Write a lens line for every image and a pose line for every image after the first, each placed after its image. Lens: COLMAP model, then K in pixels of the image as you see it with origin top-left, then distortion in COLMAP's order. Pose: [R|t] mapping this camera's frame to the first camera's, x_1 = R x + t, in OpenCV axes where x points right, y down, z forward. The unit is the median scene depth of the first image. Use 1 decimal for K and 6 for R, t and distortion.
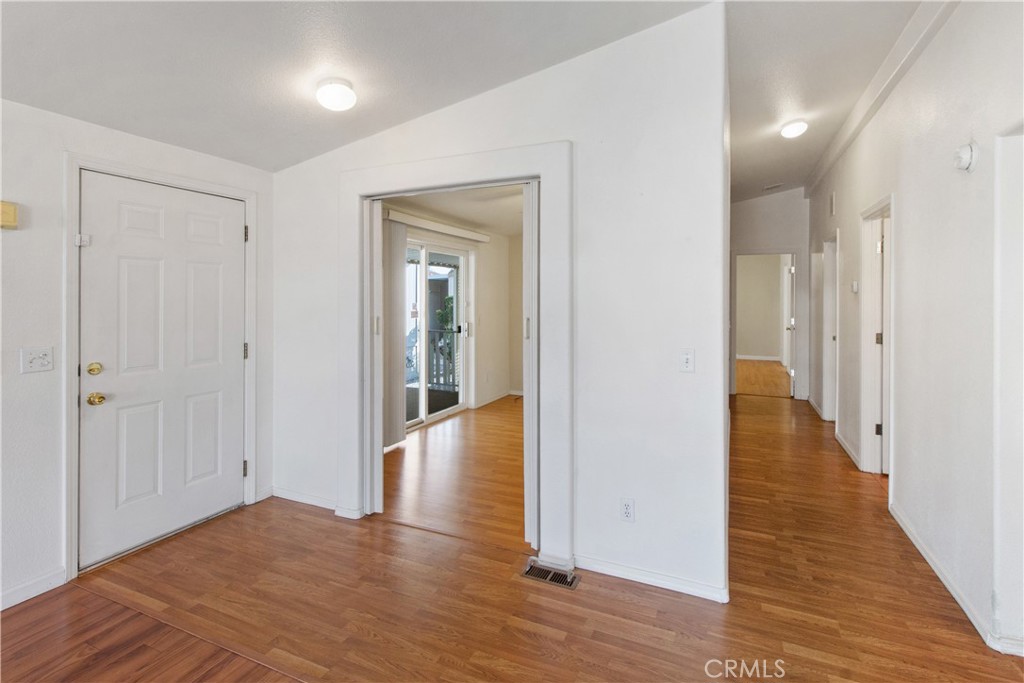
lens RADIAL K [[495.8, 0, 497.9], [0, 495.8, 304.0], [0, 0, 1]] dist [0.008777, -0.002694]
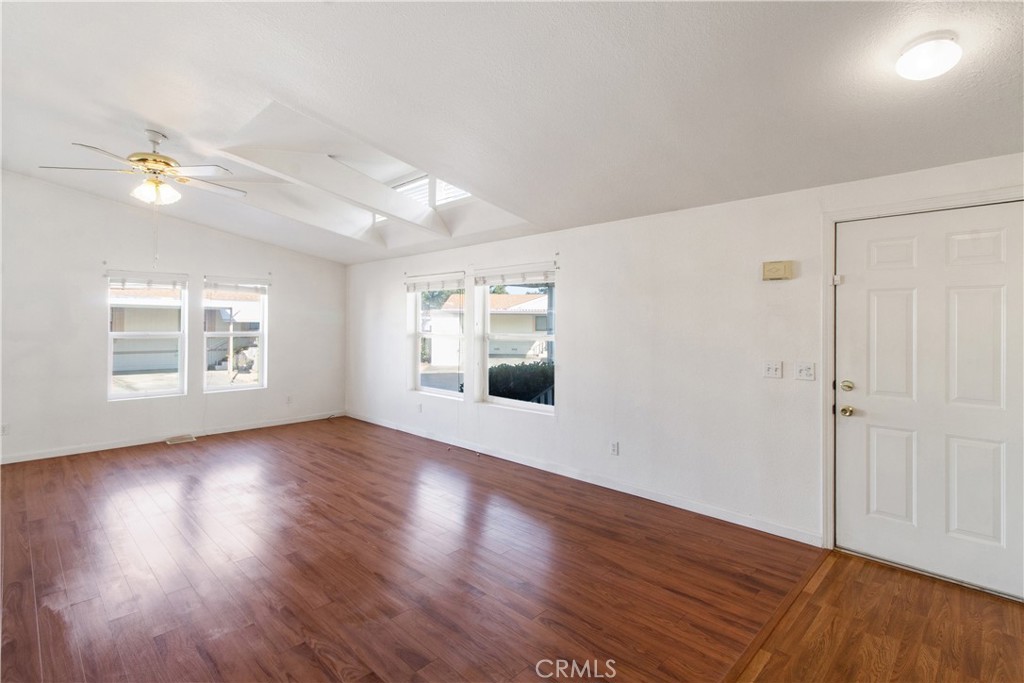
lens RADIAL K [[495.8, 0, 510.7], [0, 495.8, 318.0], [0, 0, 1]] dist [0.008777, -0.002694]
pose [[-0.338461, -0.005538, -0.940964, 0.593491], [-0.010998, 0.999938, -0.001929, -0.021872], [0.940916, 0.009695, -0.338501, 0.643815]]
